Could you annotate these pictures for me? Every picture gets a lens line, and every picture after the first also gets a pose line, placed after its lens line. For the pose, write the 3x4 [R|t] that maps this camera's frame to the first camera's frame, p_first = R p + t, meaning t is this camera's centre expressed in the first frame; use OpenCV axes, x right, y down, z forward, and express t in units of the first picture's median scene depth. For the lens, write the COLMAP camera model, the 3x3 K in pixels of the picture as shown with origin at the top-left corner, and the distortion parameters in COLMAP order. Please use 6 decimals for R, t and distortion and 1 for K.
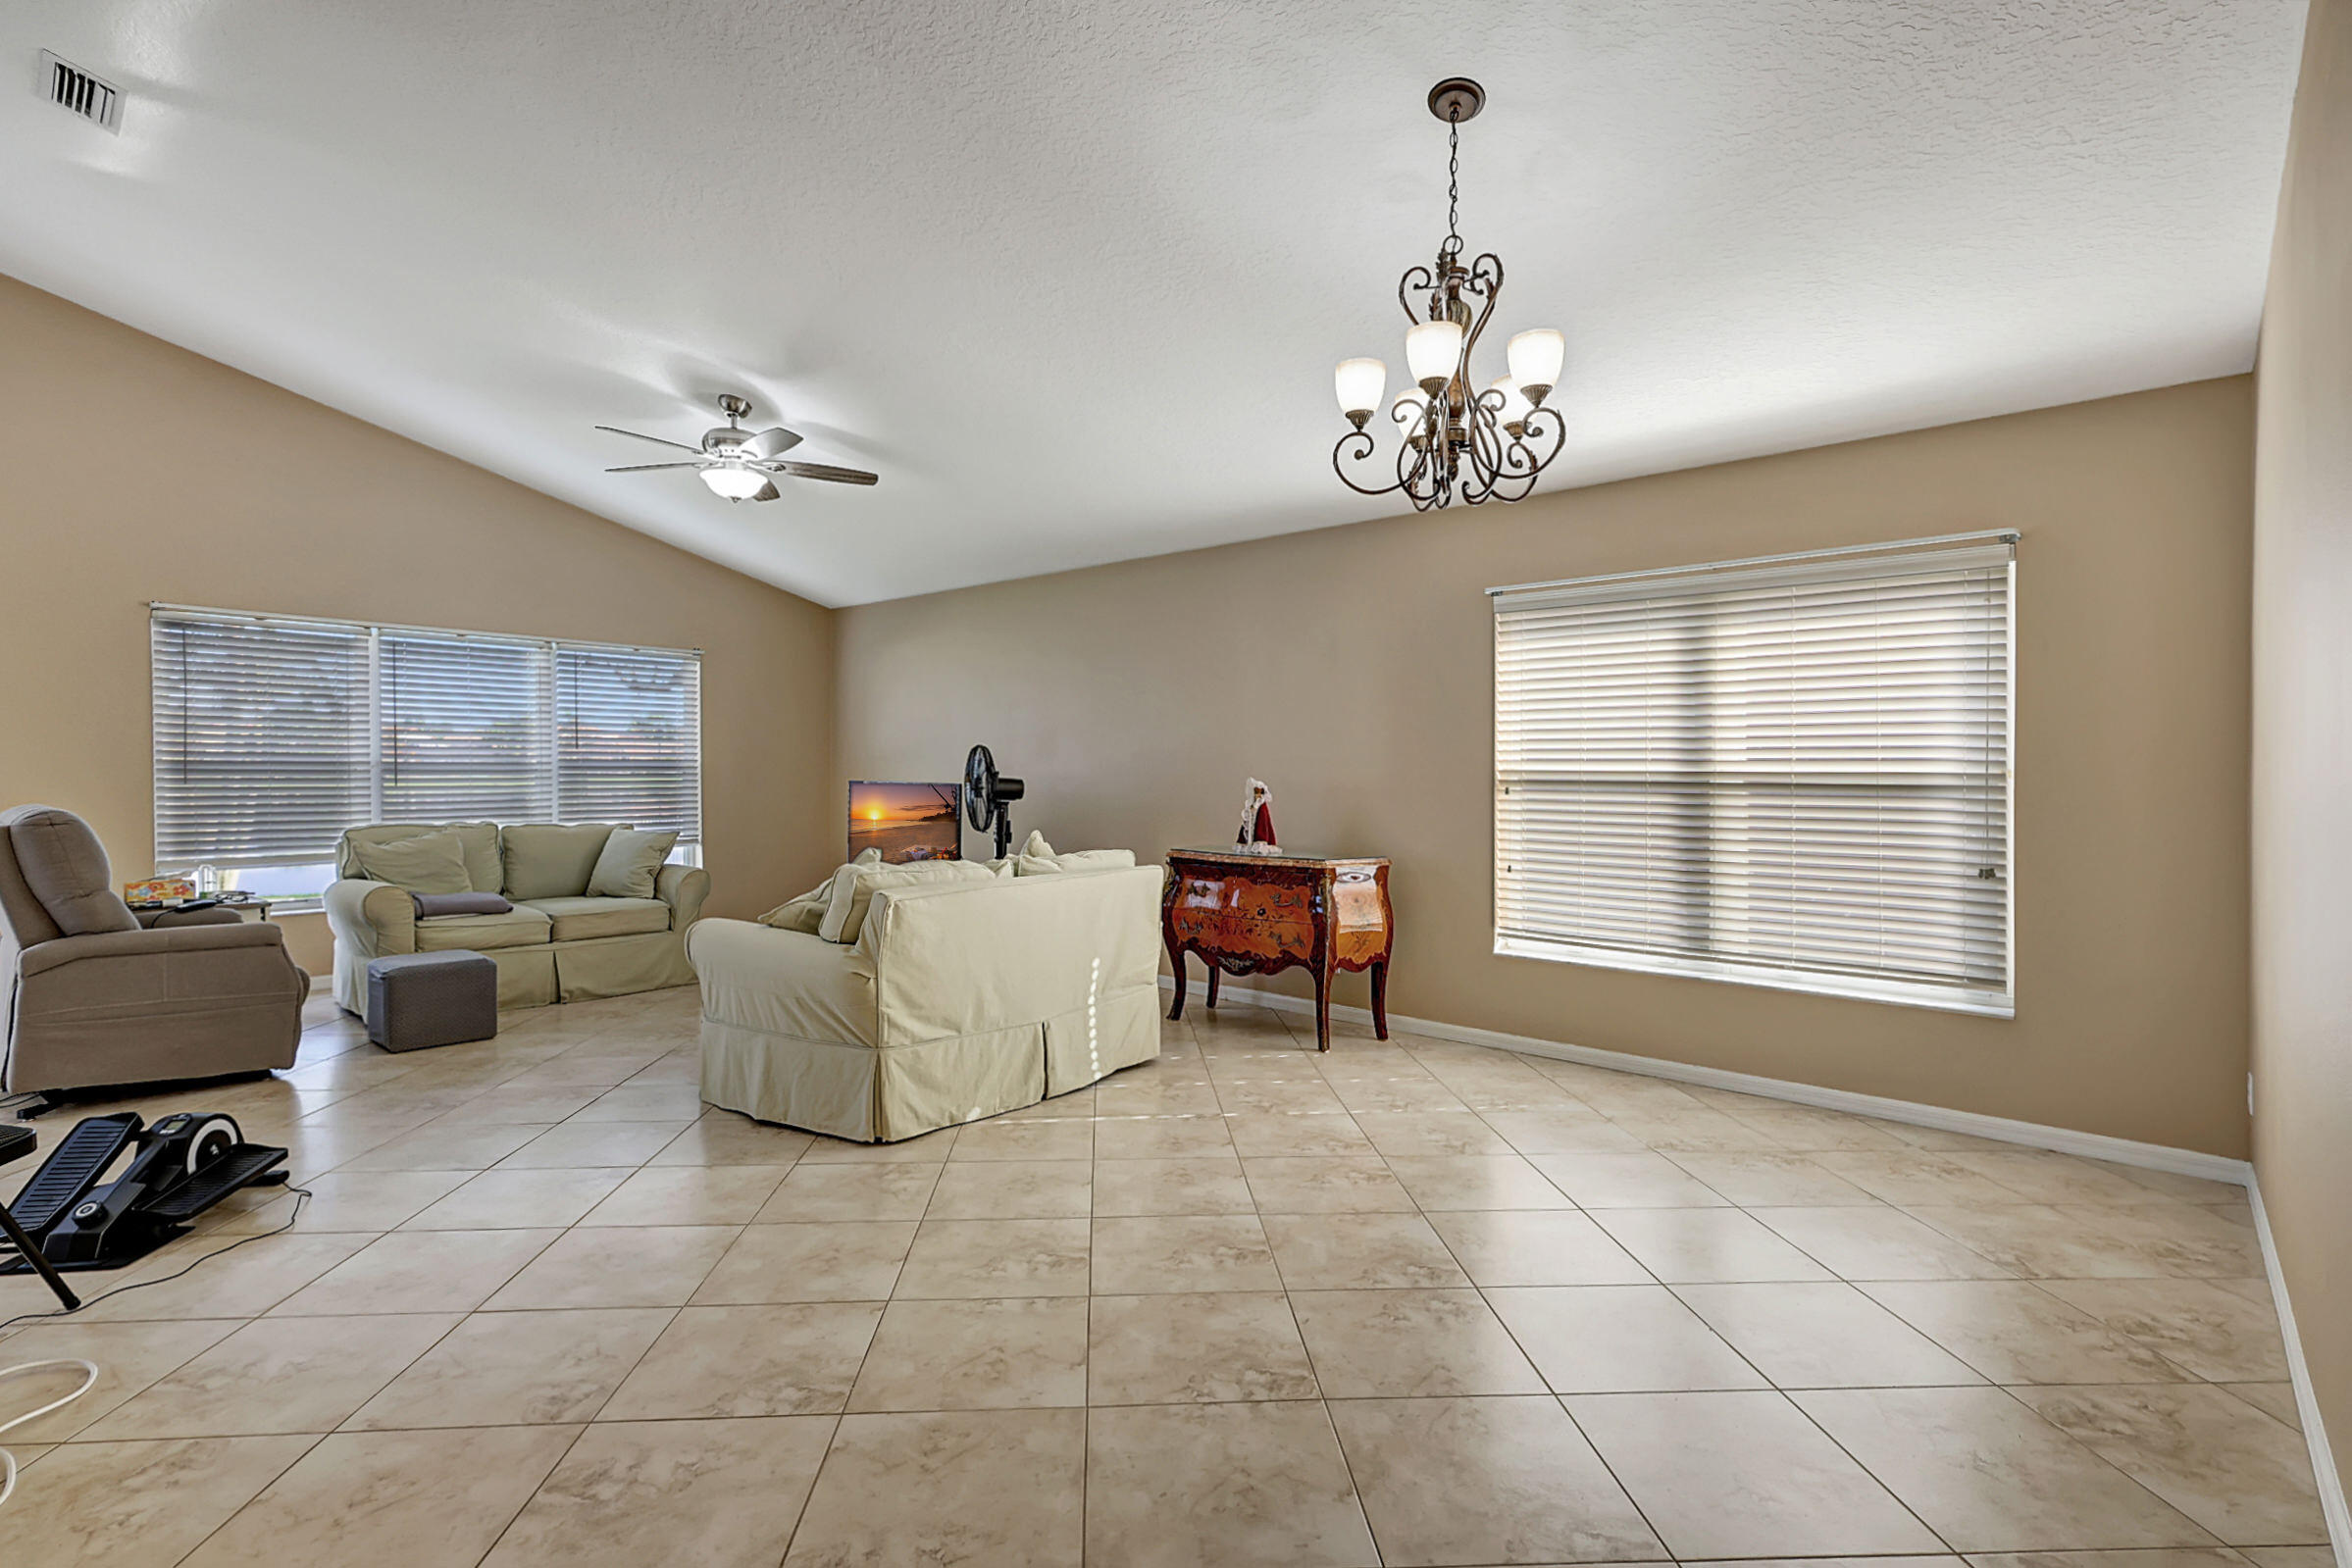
lens RADIAL K [[1111.9, 0, 1176.0], [0, 1111.9, 784.0], [0, 0, 1]] dist [-0.001080, -0.000254]
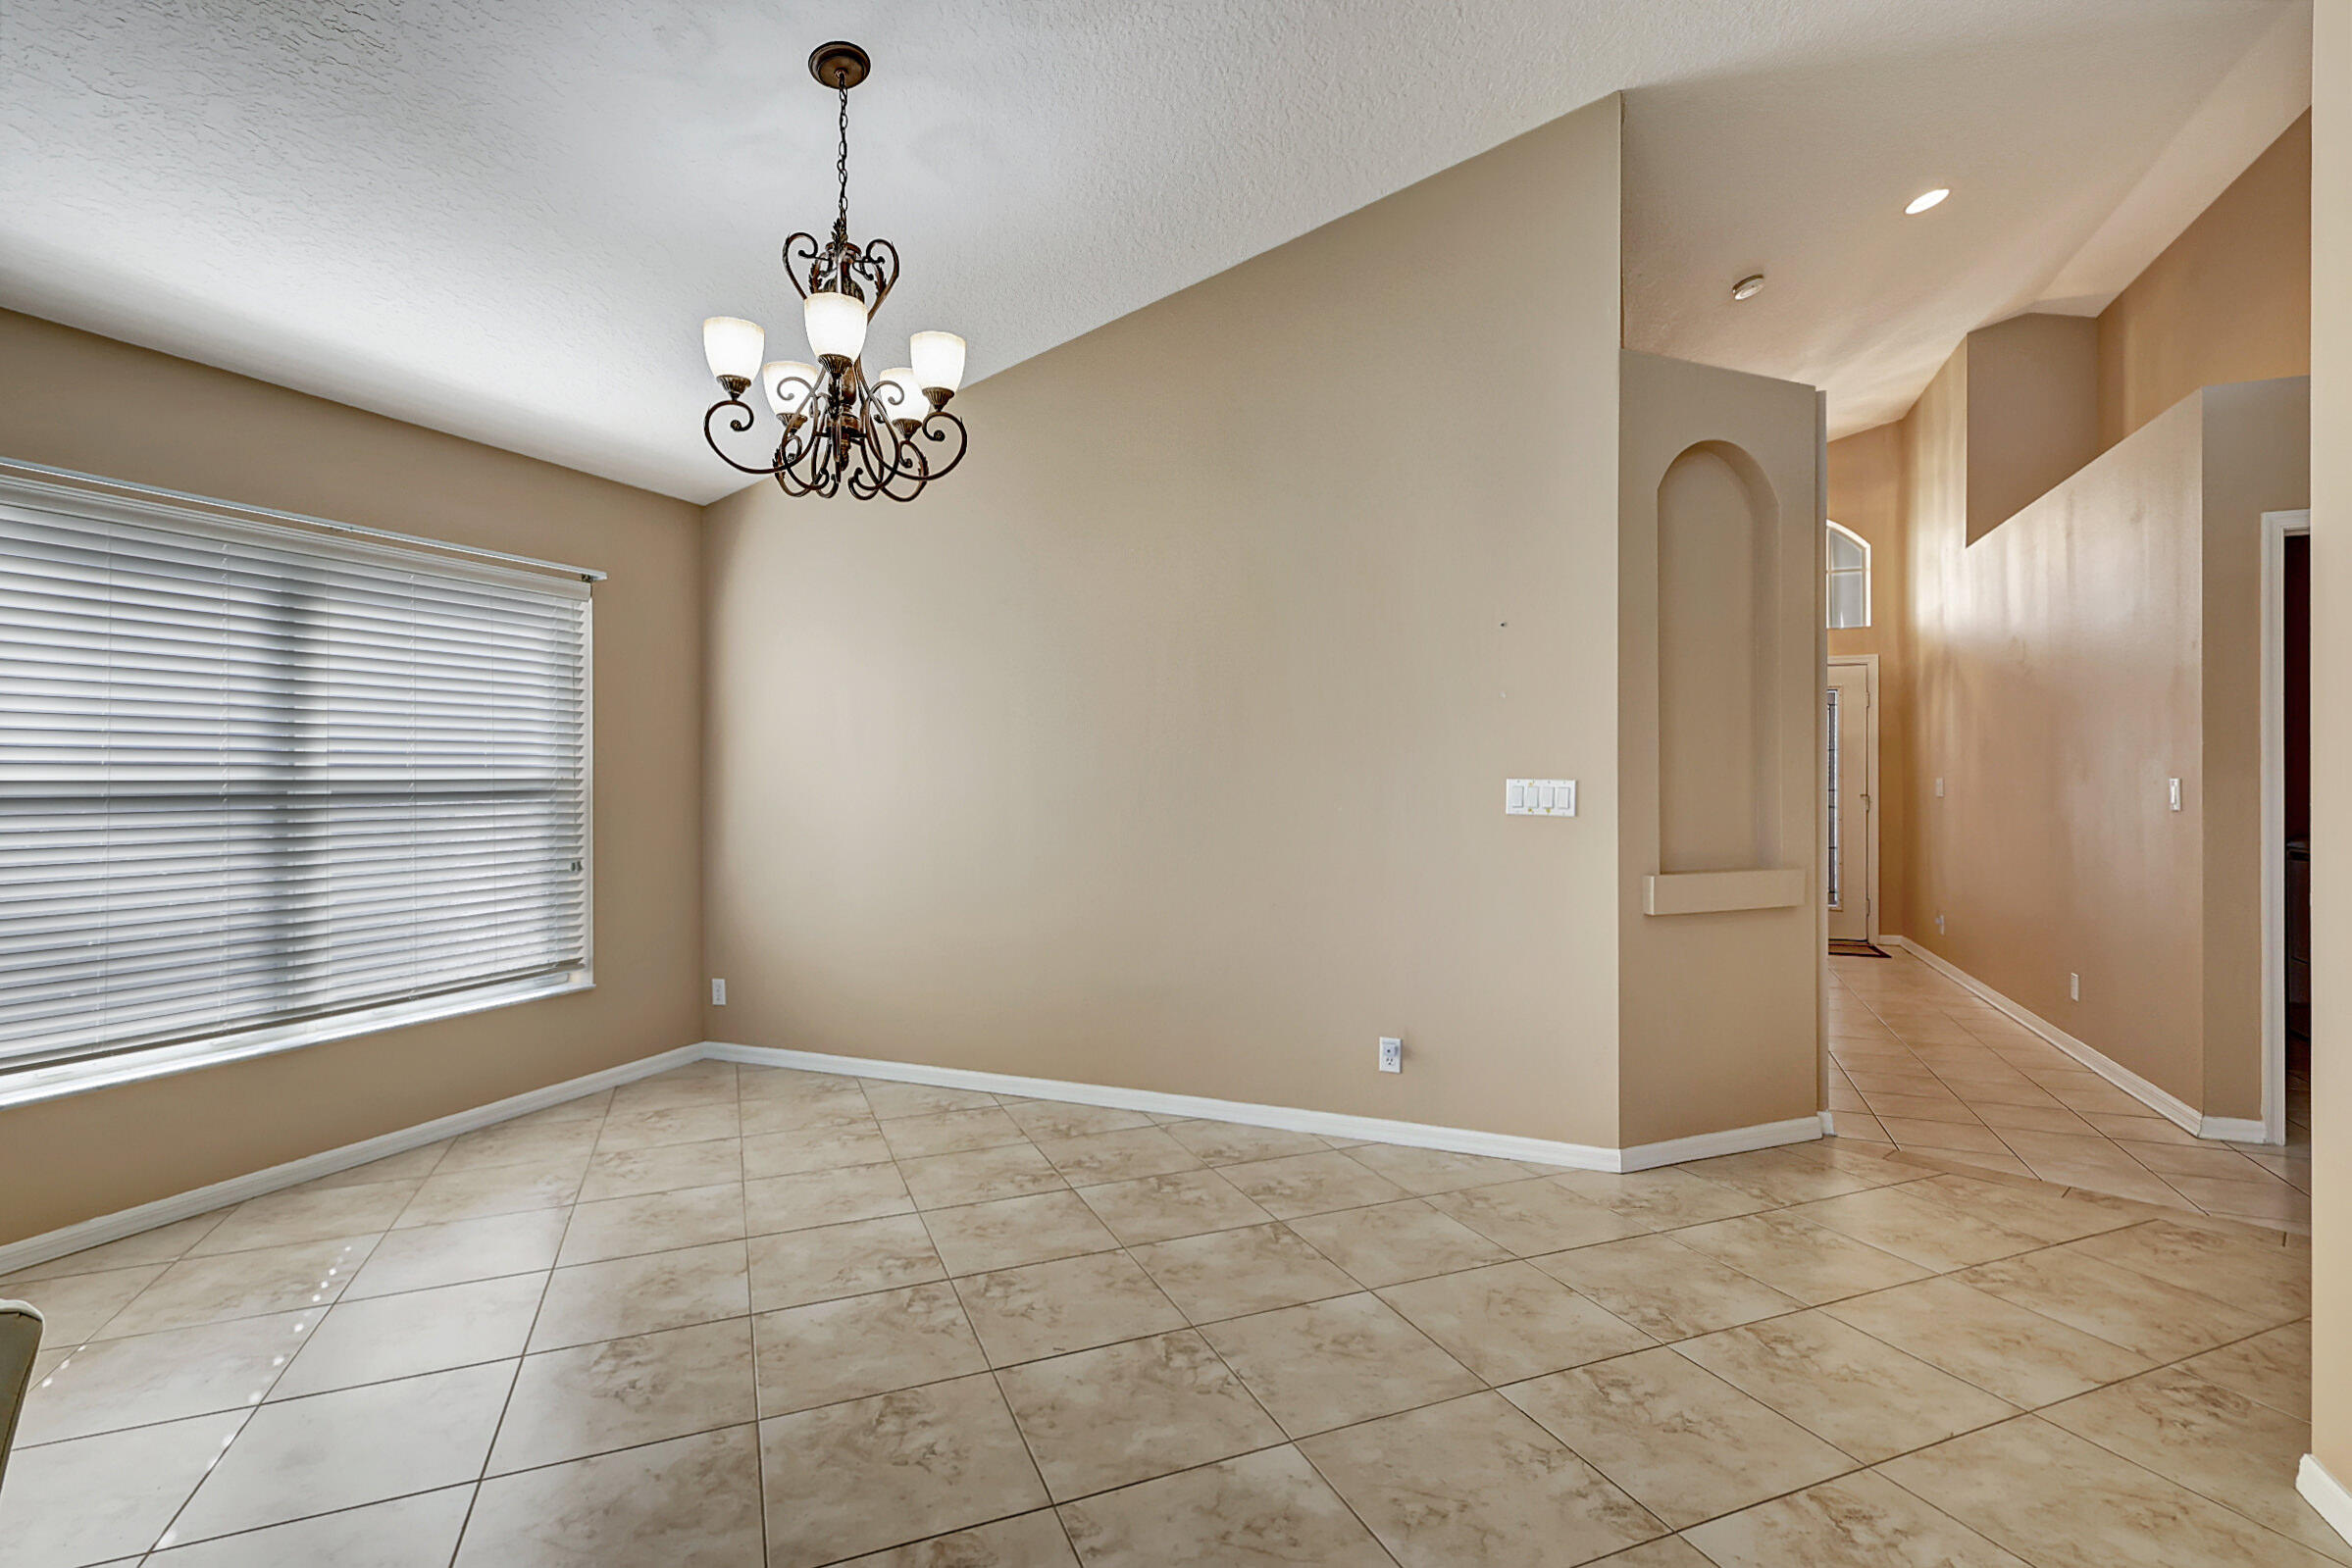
lens RADIAL K [[1080.0, 0, 1176.8], [0, 1080.0, 765.2], [0, 0, 1]] dist [-0.000332, -0.000123]
pose [[-0.318045, 0.002500, 0.948072, -0.307074], [0.013799, 0.999903, 0.001993, -0.010231], [-0.947975, 0.013717, -0.318049, 0.453218]]
